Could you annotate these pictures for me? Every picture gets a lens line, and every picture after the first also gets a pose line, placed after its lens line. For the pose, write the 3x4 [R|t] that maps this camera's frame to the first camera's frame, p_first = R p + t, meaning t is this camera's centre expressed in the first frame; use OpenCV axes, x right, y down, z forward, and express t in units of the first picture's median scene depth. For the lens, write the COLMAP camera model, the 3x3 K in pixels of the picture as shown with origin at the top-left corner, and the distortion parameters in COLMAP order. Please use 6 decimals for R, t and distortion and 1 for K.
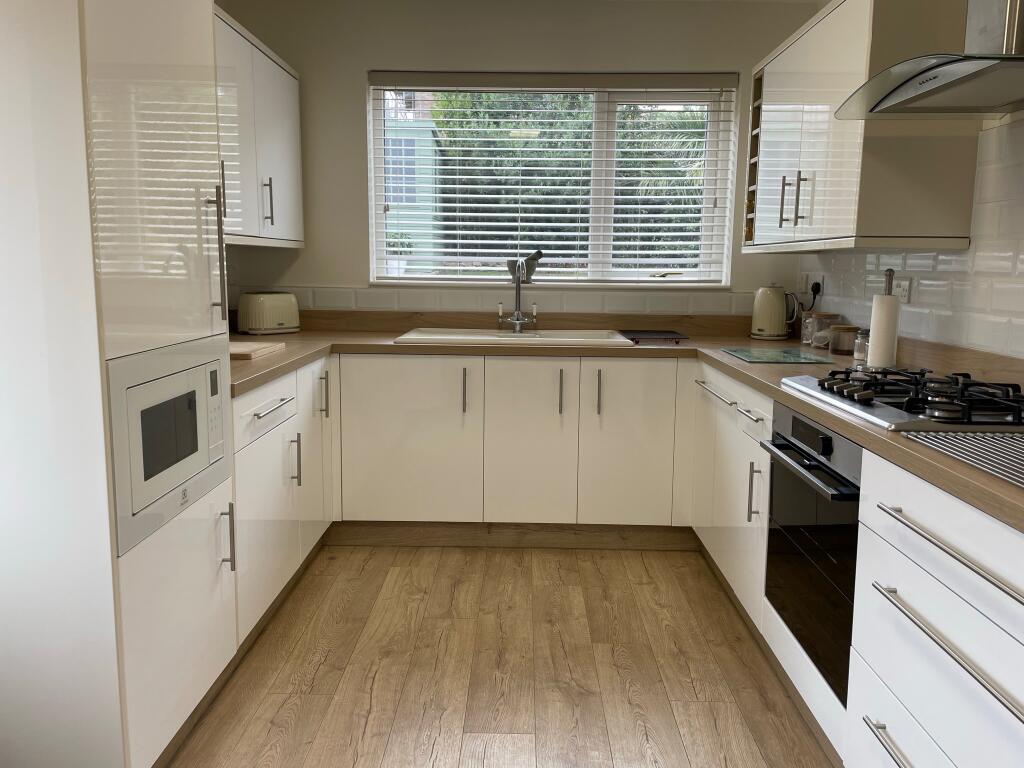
lens RADIAL K [[833.7, 0, 510.6], [0, 833.7, 382.8], [0, 0, 1]] dist [0.154555, -0.079277]
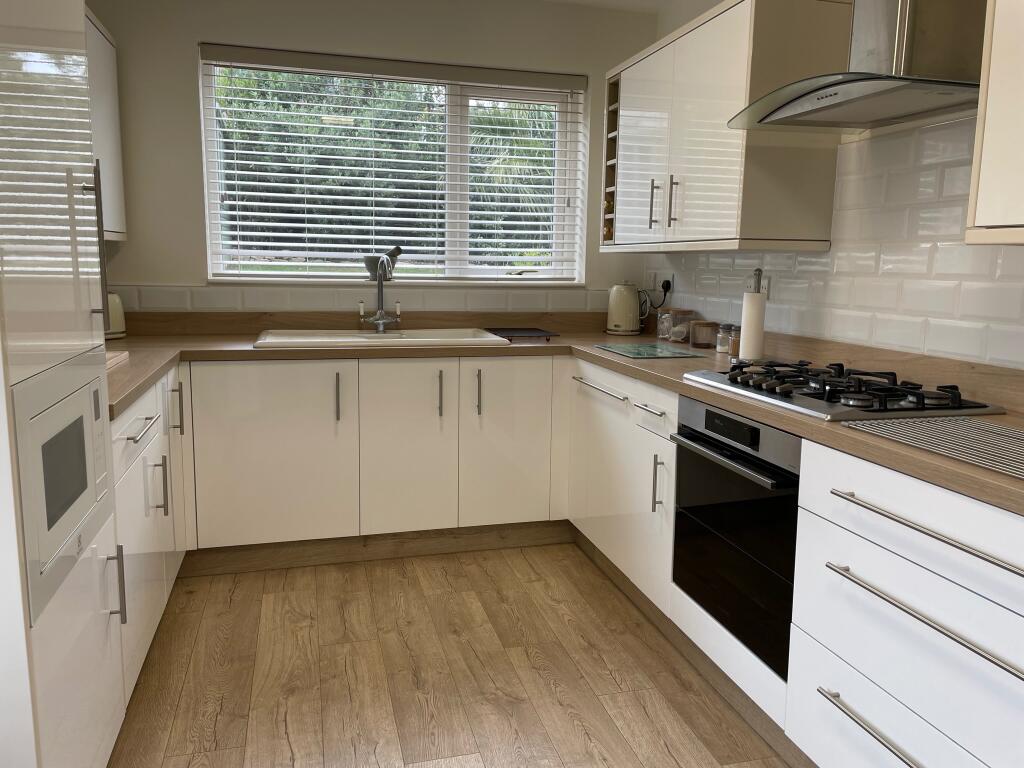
lens RADIAL K [[833.7, 0, 522.0], [0, 833.7, 388.3], [0, 0, 1]] dist [0.154555, -0.079277]
pose [[0.960851, -0.041686, 0.273913, -0.134581], [0.037790, 0.999096, 0.019490, -0.012766], [-0.274478, -0.008376, 0.961557, 0.048096]]
